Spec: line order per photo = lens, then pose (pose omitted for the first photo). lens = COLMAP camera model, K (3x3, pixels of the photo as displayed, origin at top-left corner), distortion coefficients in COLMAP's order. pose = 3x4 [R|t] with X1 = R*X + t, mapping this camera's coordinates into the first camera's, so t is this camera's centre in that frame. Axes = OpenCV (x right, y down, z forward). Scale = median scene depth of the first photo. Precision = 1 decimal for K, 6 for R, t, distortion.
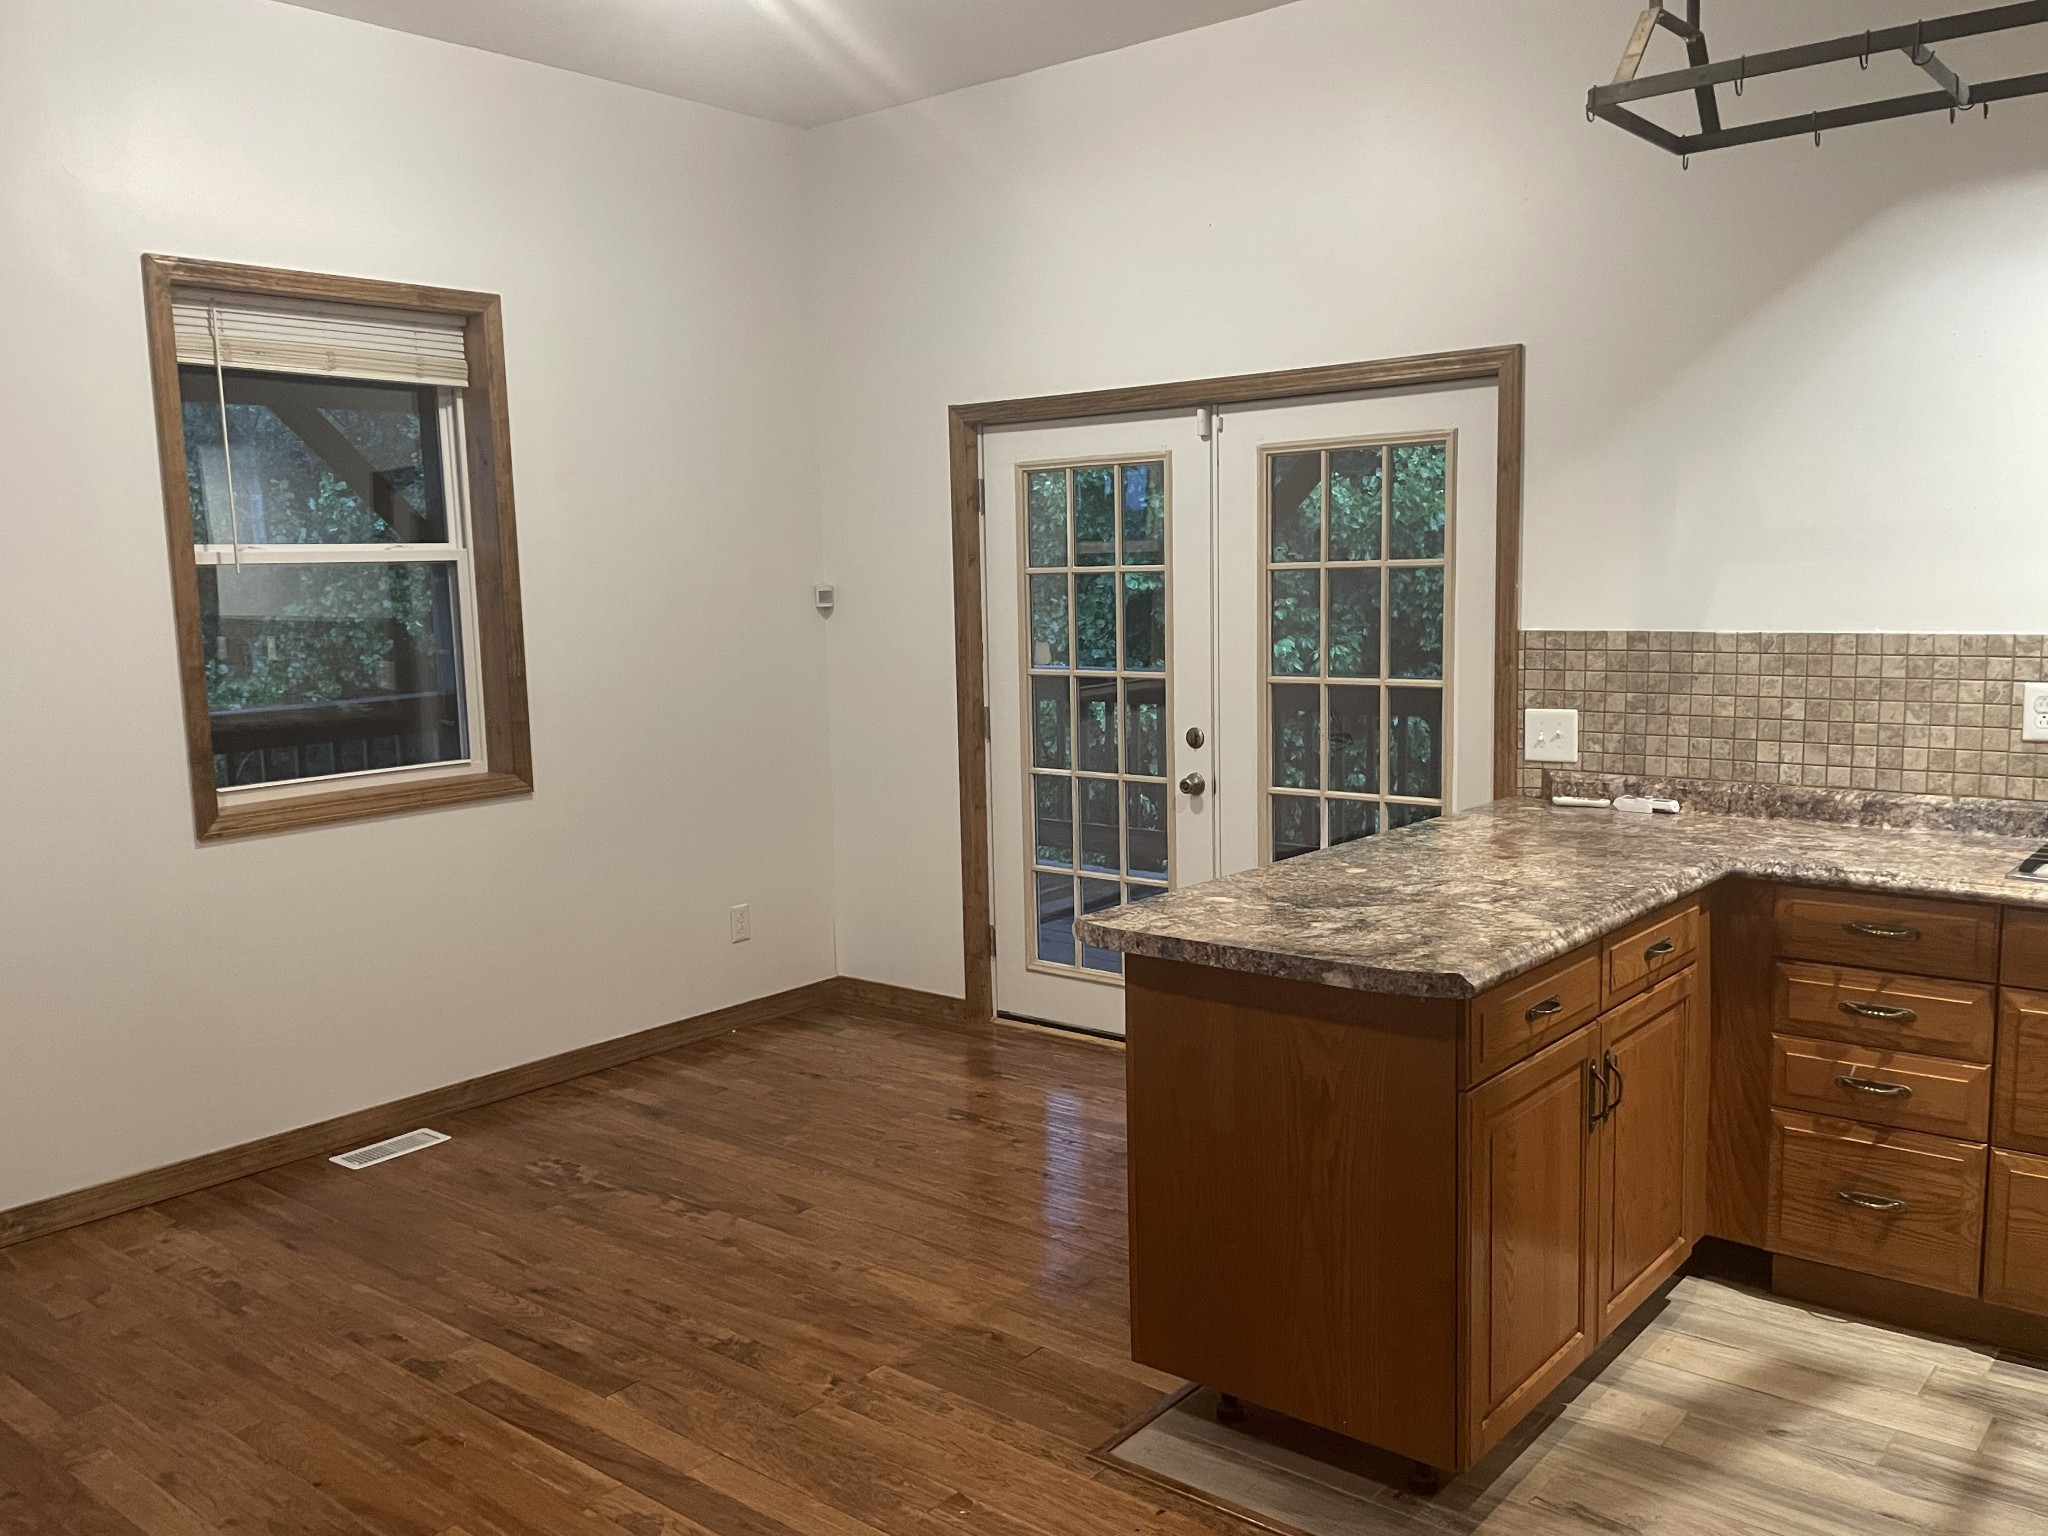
lens RADIAL K [[1633.2, 0, 989.9], [0, 1633.2, 768.0], [0, 0, 1]] dist [0.009750, -0.061331]
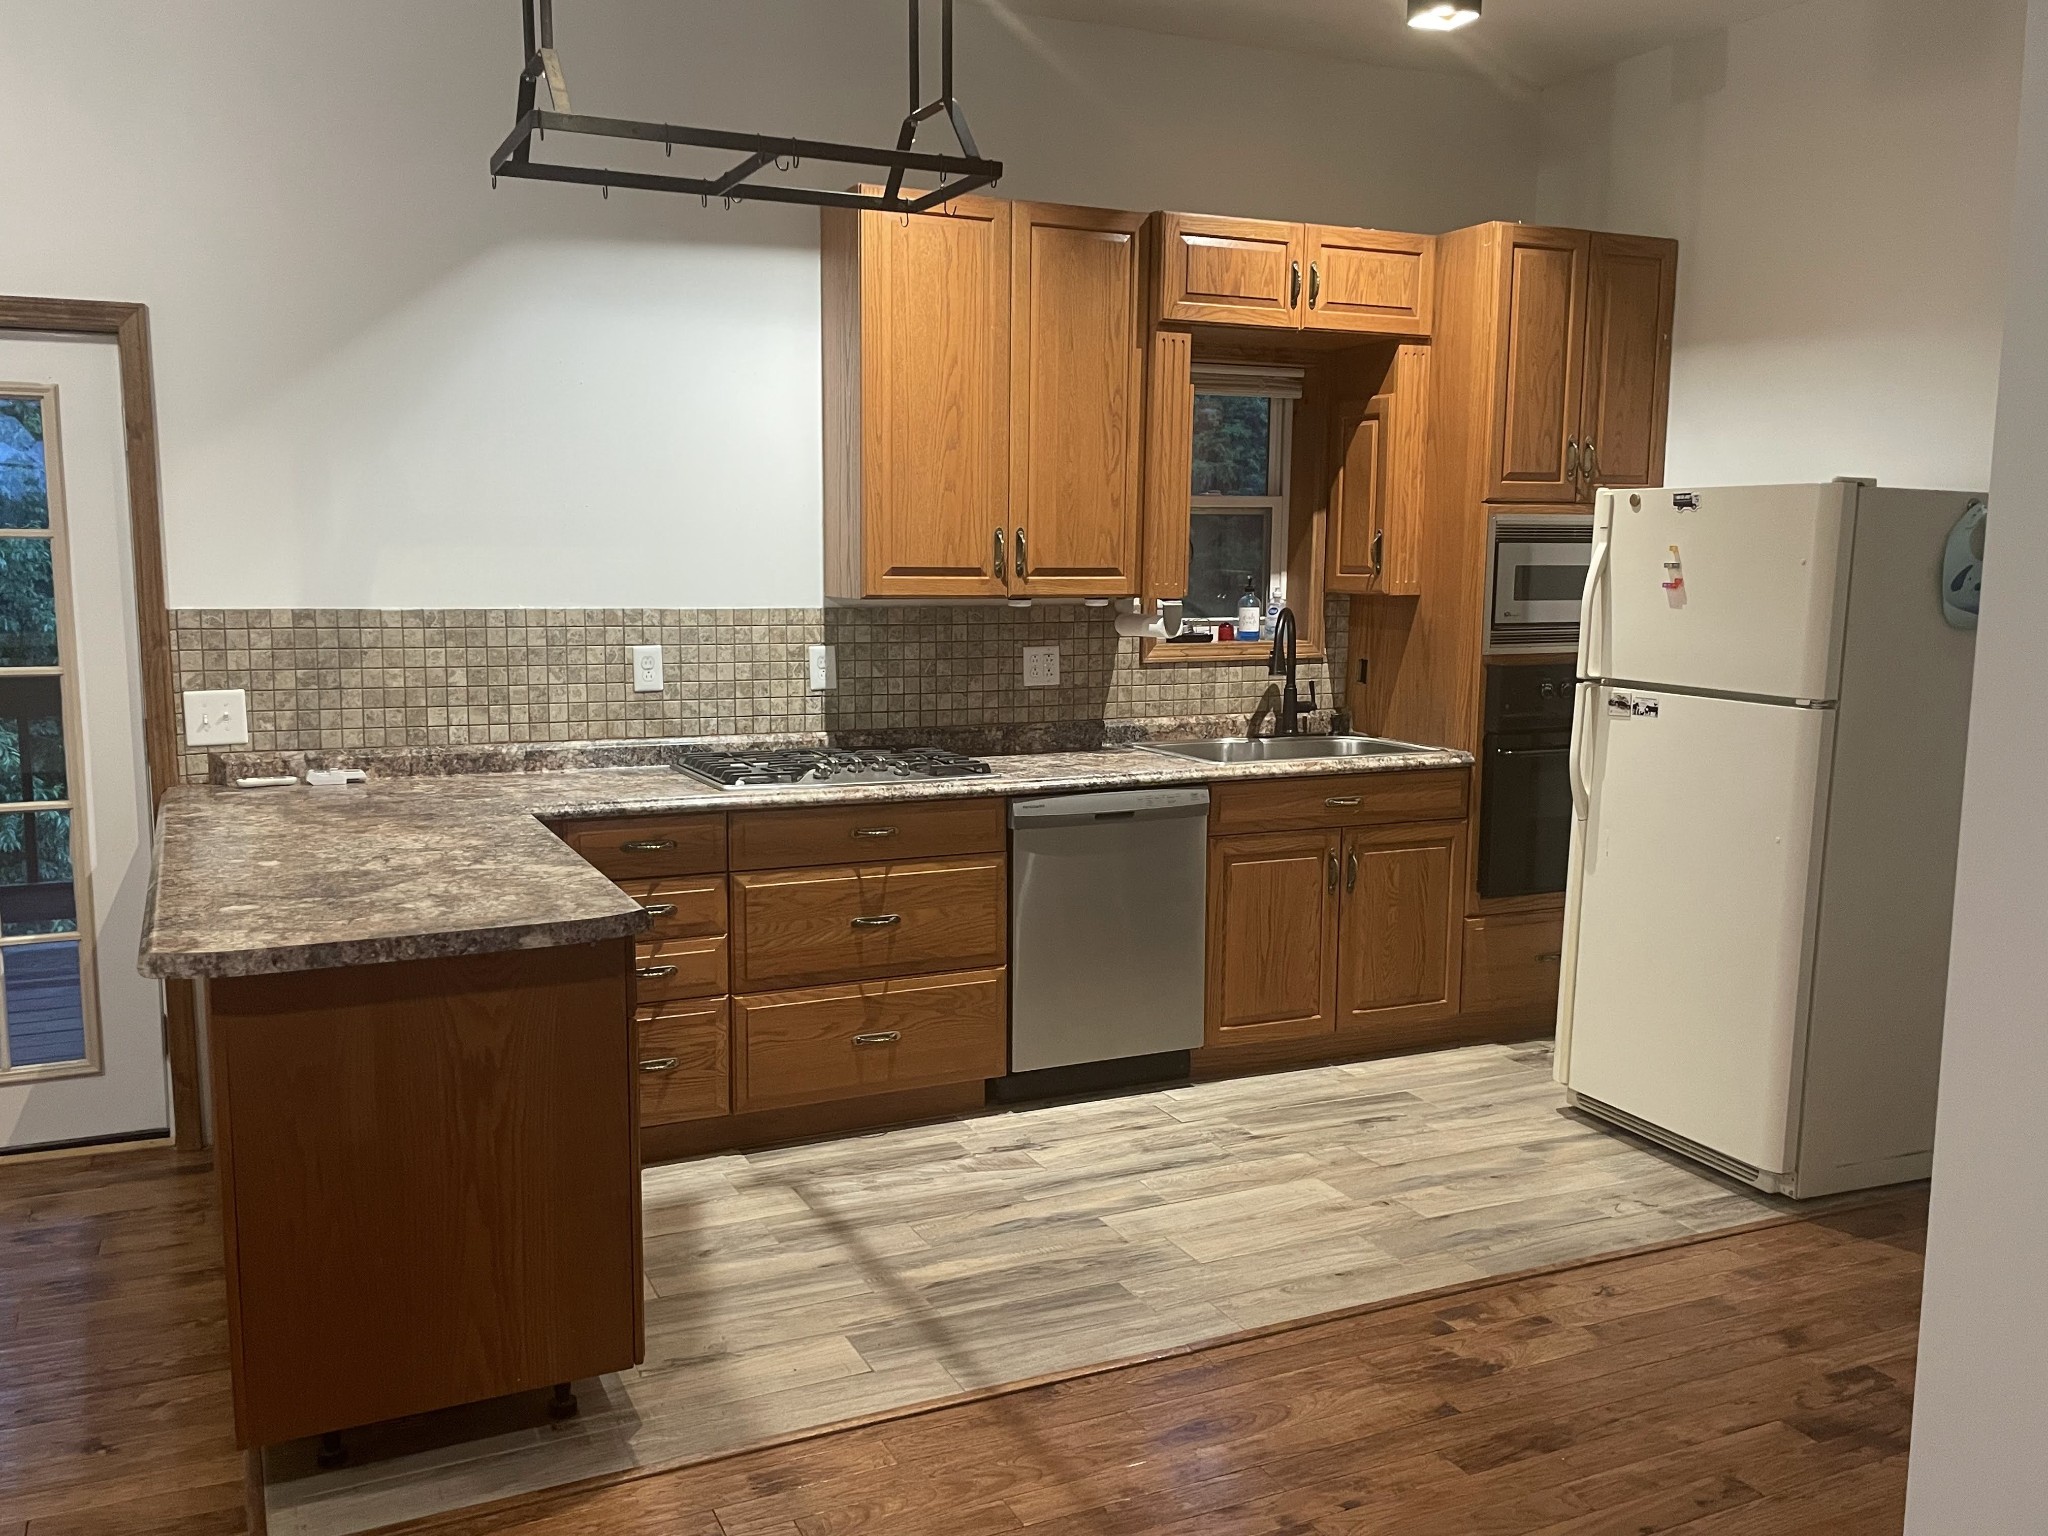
lens RADIAL K [[1633.2, 0, 989.9], [0, 1633.2, 768.0], [0, 0, 1]] dist [0.009750, -0.061331]
pose [[0.383321, -0.090323, 0.919188, -0.413510], [0.086961, 0.994315, 0.061441, -0.011024], [-0.919512, 0.056382, 0.388997, 0.229227]]
